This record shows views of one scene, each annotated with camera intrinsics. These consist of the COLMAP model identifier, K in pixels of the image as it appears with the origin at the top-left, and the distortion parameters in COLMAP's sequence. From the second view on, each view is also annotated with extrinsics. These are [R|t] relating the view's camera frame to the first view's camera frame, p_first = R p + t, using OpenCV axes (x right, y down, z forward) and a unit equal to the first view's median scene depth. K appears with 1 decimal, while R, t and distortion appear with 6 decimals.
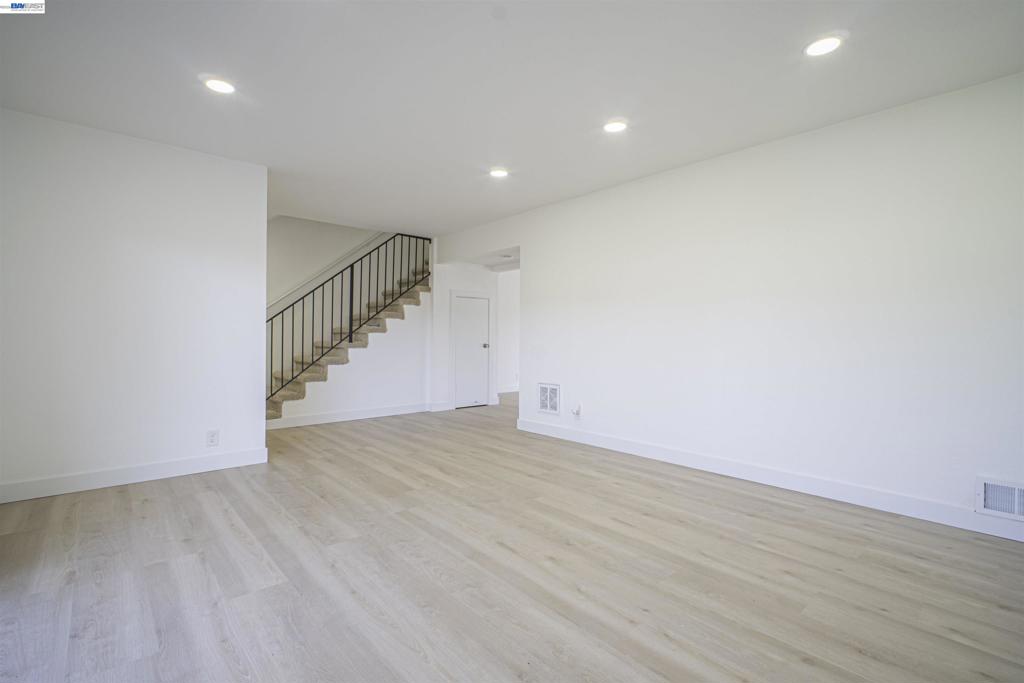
lens RADIAL K [[463.2, 0, 517.6], [0, 463.2, 340.6], [0, 0, 1]] dist [-0.001731, -0.005275]
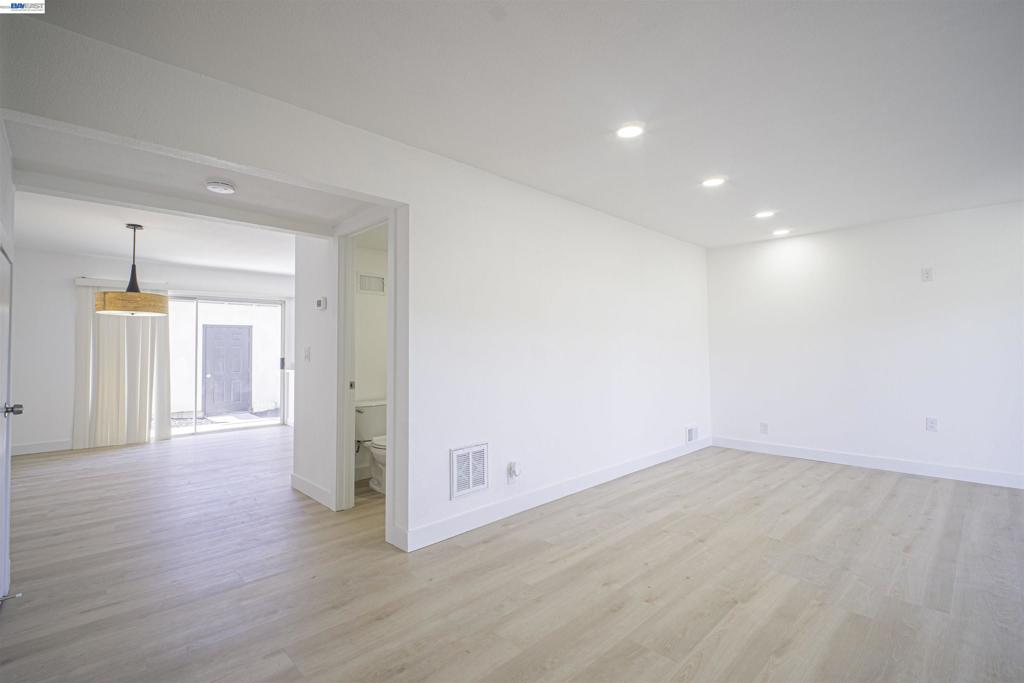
lens RADIAL K [[463.2, 0, 508.7], [0, 463.2, 332.8], [0, 0, 1]] dist [-0.001731, -0.005275]
pose [[-0.013327, 0.028685, 0.999500, -0.696813], [0.017700, 0.999439, -0.028447, -0.050600], [-0.999755, 0.017312, -0.013827, 1.181224]]
